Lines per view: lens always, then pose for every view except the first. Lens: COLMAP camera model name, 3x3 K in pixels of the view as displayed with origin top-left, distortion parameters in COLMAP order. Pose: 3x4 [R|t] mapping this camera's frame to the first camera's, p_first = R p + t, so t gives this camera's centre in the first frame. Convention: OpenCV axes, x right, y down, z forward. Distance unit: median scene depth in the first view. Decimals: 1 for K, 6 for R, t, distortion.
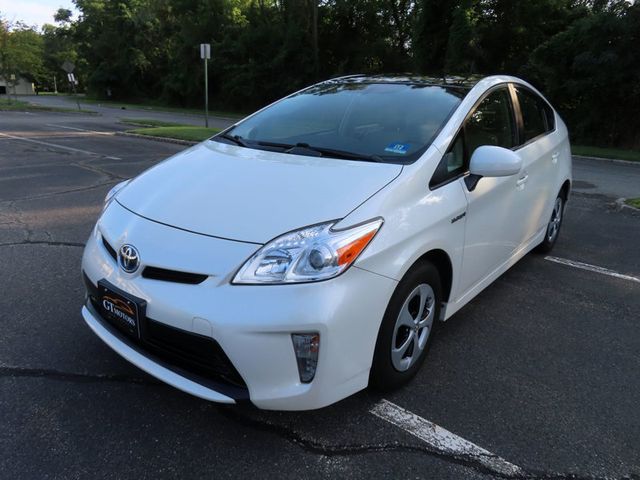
lens RADIAL K [[456.1, 0, 317.9], [0, 456.1, 242.4], [0, 0, 1]] dist [-0.007019, 0.001285]
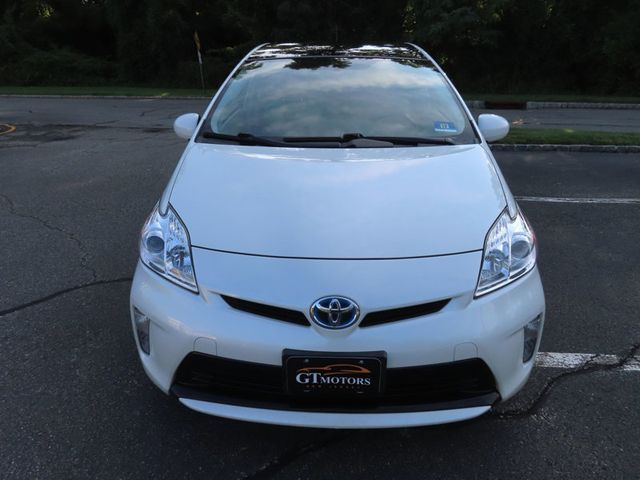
lens RADIAL K [[456.1, 0, 317.9], [0, 456.1, 242.4], [0, 0, 1]] dist [-0.007019, 0.001285]
pose [[0.799630, -0.267465, 0.537638, -0.730329], [0.212251, 0.963423, 0.163604, -0.194108], [-0.561731, -0.016708, 0.827151, 0.304175]]
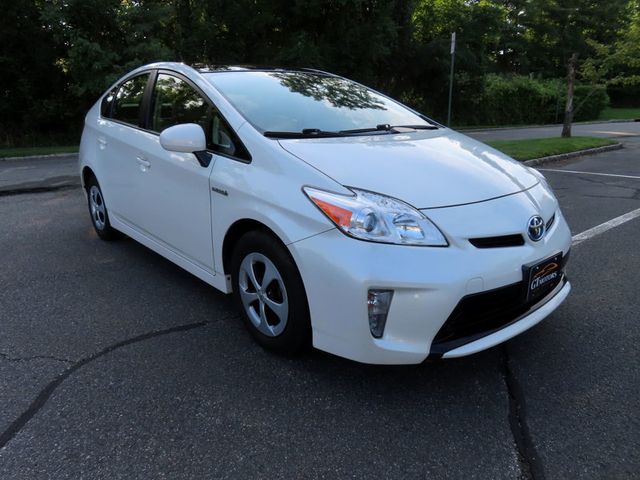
lens RADIAL K [[458.6, 0, 320.0], [0, 458.6, 240.0], [0, 0, 1]] dist [-0.020184, -0.000214]
pose [[0.183271, -0.313358, 0.931782, -1.326692], [0.316617, 0.916146, 0.245824, -0.319750], [-0.930680, 0.249966, 0.267118, 1.038148]]
